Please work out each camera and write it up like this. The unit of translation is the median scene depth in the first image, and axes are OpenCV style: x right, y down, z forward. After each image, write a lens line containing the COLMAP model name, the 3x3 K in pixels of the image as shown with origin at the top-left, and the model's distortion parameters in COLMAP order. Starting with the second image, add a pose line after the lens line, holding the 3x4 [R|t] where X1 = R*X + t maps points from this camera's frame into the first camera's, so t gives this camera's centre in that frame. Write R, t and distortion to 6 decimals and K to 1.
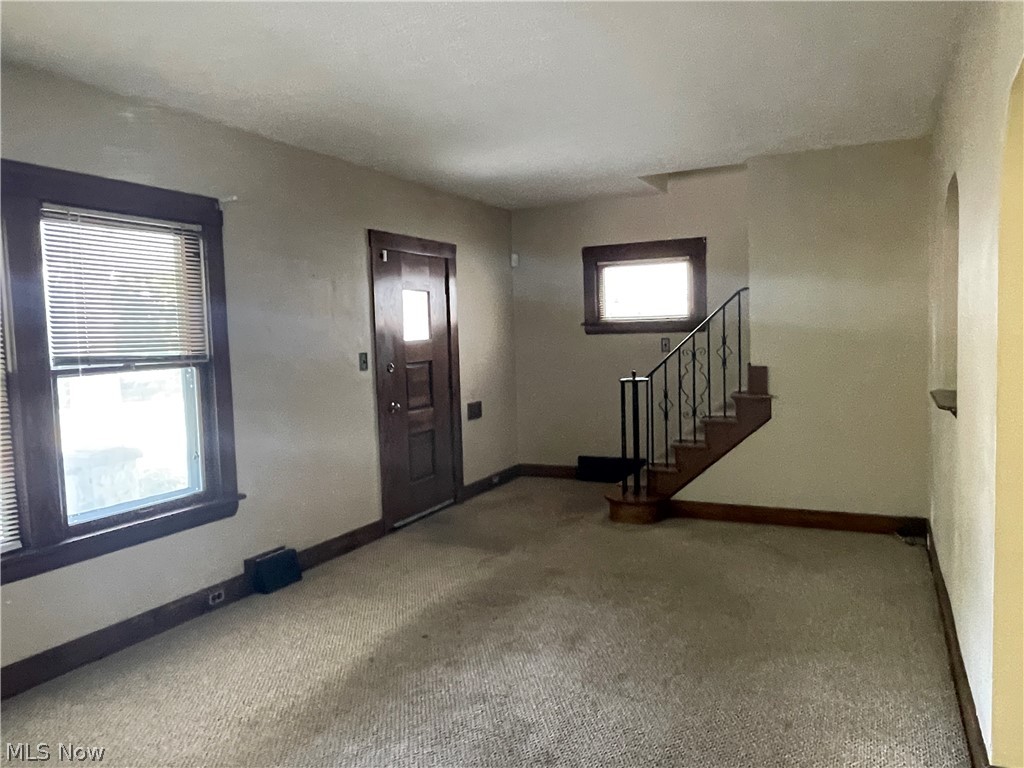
lens RADIAL K [[754.2, 0, 511.6], [0, 754.2, 385.6], [0, 0, 1]] dist [0.004760, -0.001696]
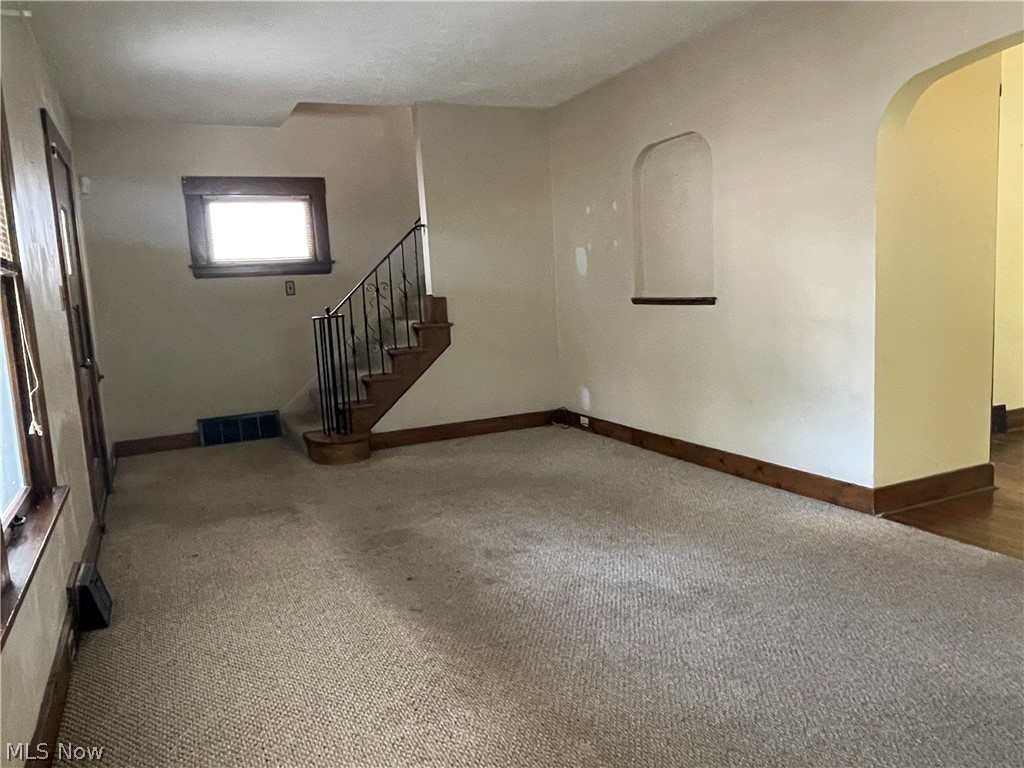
lens RADIAL K [[754.2, 0, 510.9], [0, 754.2, 383.2], [0, 0, 1]] dist [0.004760, -0.001696]
pose [[0.623753, -0.104561, 0.774596, -0.449320], [0.089299, 0.994056, 0.062276, 0.037781], [-0.776503, 0.030326, 0.629383, 0.218979]]
